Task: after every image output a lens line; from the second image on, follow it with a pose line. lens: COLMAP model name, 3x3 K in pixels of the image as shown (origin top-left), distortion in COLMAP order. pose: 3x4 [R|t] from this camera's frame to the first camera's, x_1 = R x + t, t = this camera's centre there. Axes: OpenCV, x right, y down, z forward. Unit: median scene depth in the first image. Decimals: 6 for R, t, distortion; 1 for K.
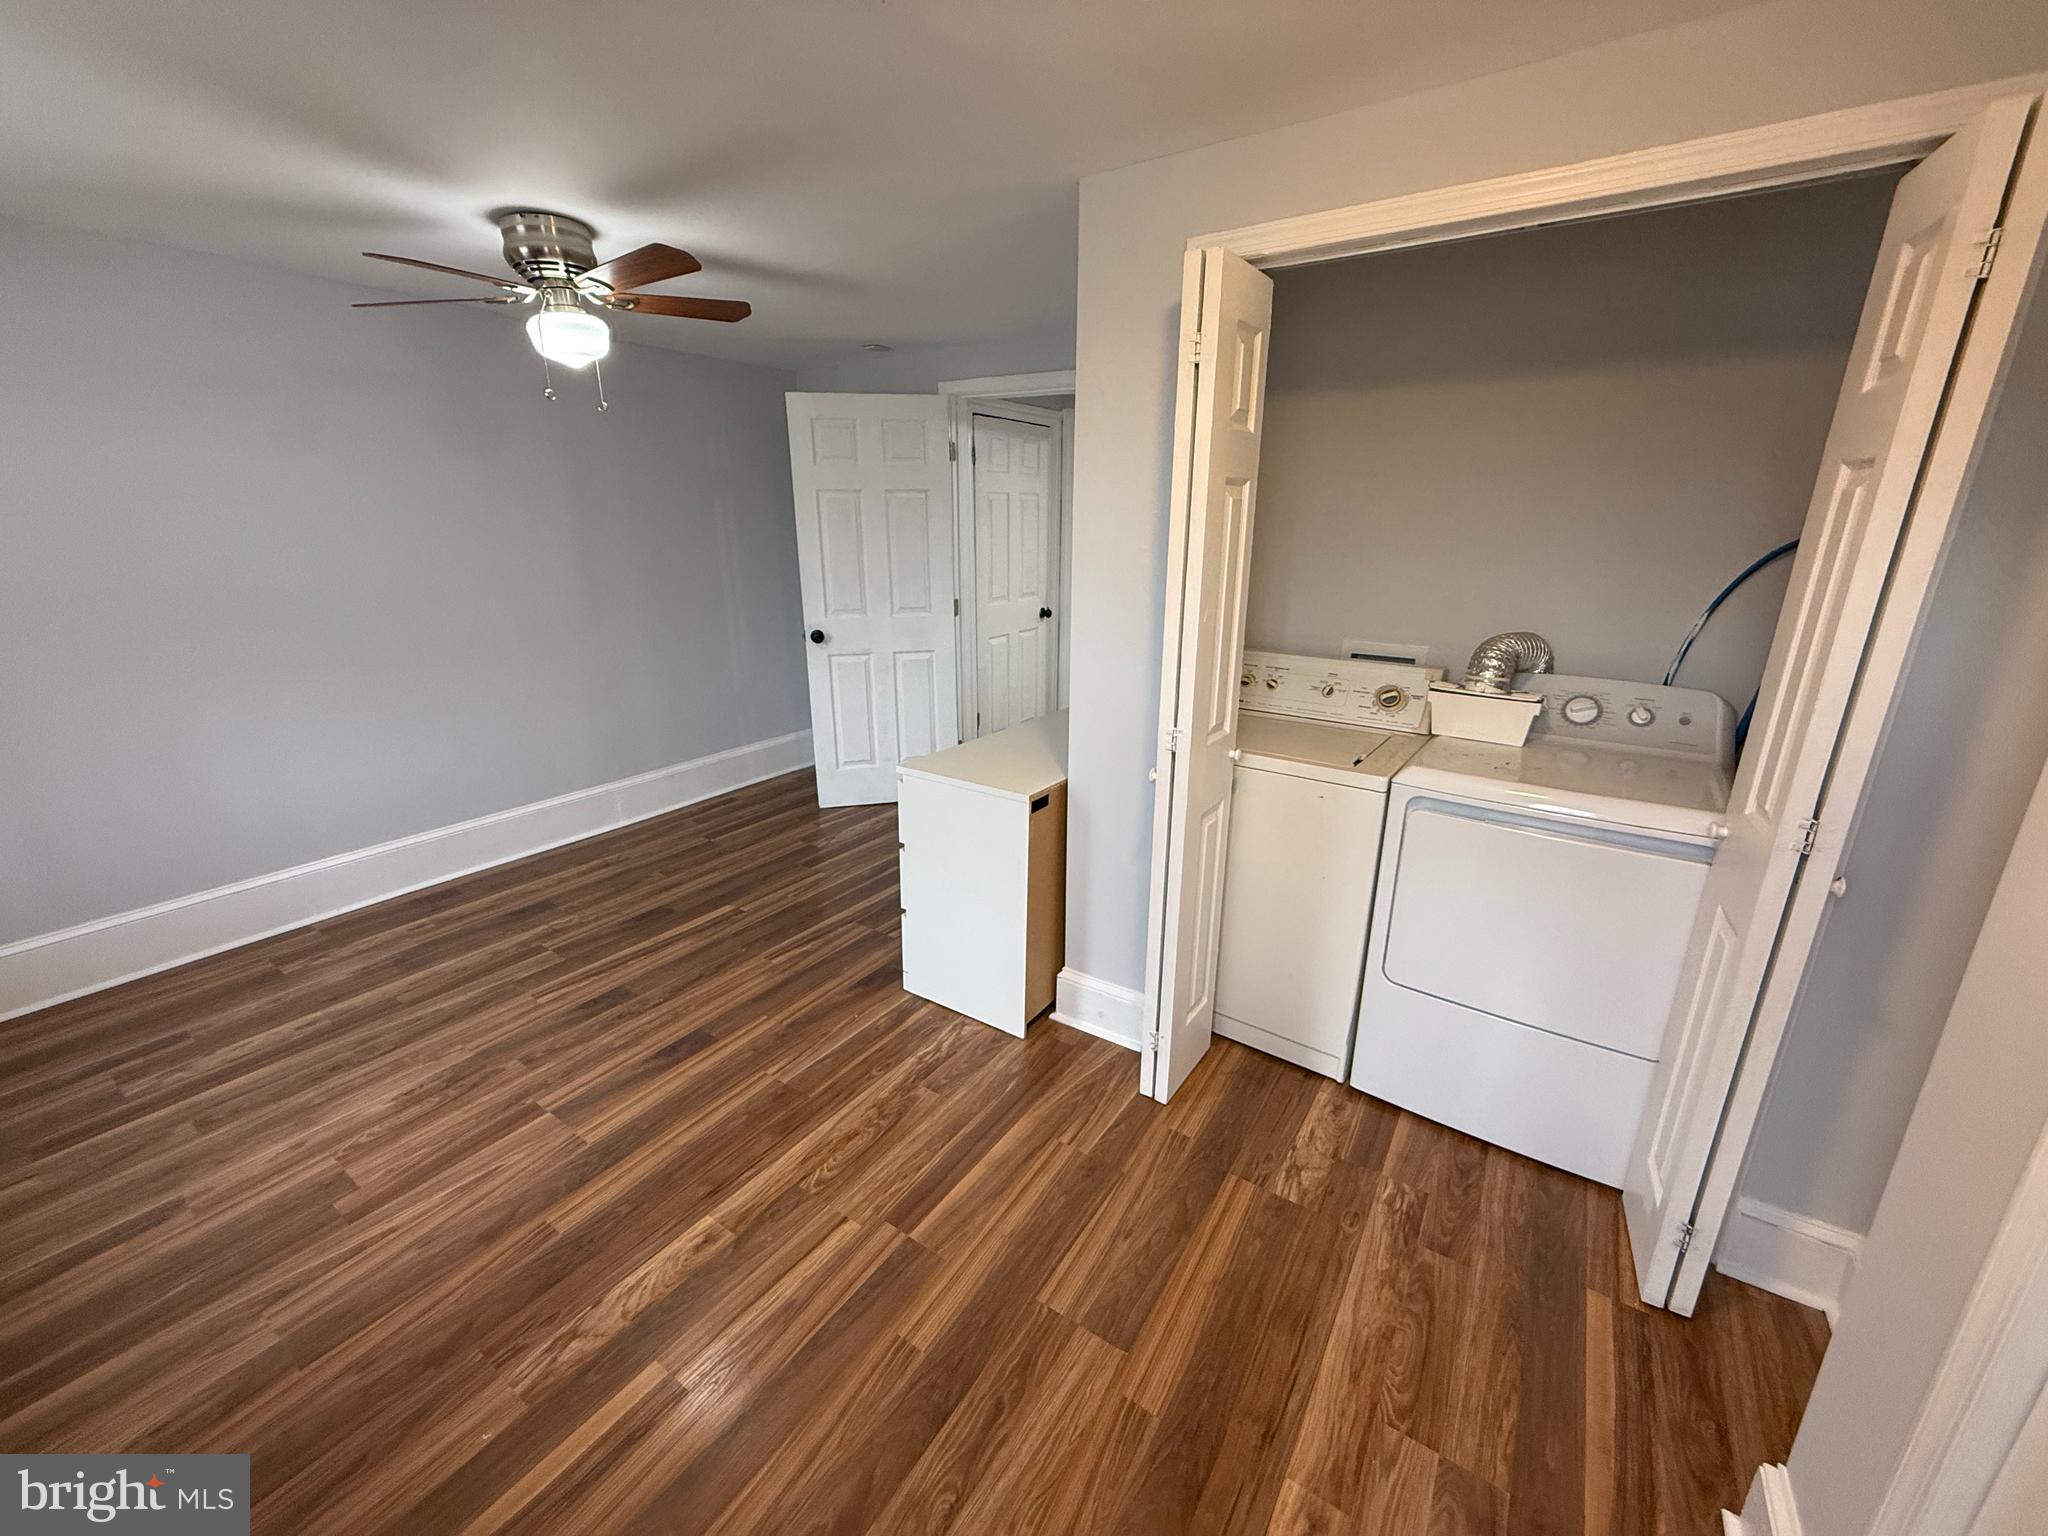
lens RADIAL K [[815.7, 0, 1019.6], [0, 815.7, 764.5], [0, 0, 1]] dist [0.002073, -0.000355]
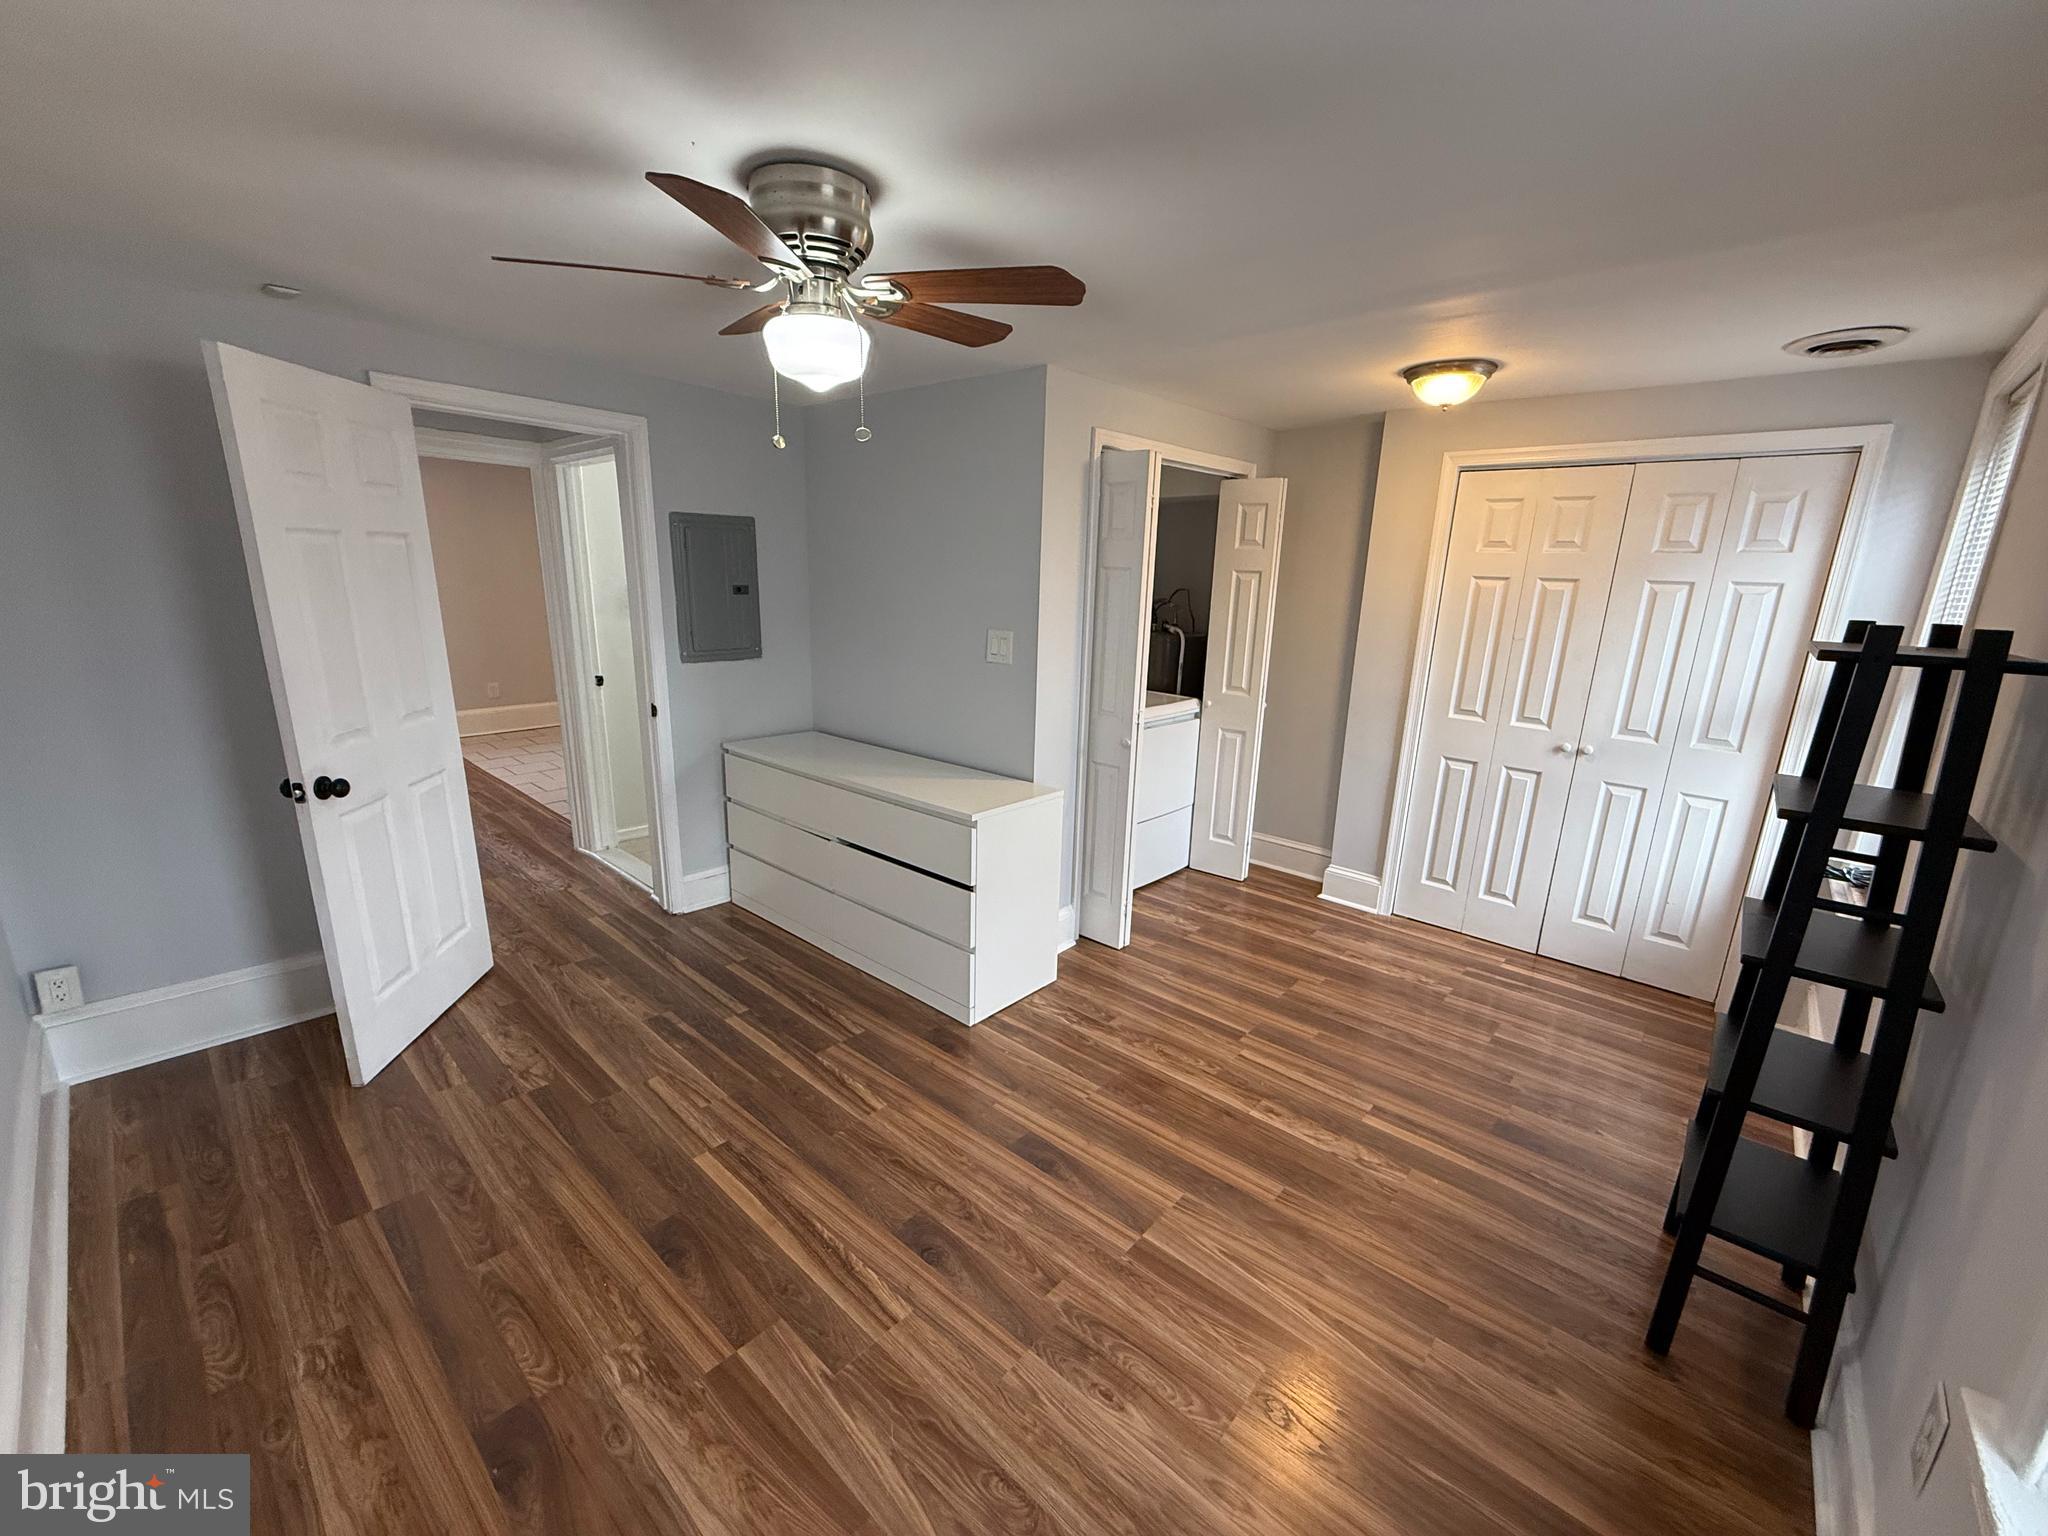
lens RADIAL K [[815.7, 0, 1018.6], [0, 815.7, 777.3], [0, 0, 1]] dist [0.002073, -0.000355]
pose [[0.140504, -0.243029, 0.959789, -1.302181], [0.265304, 0.943196, 0.199989, -0.274193], [-0.953872, 0.226536, 0.196999, 0.800618]]
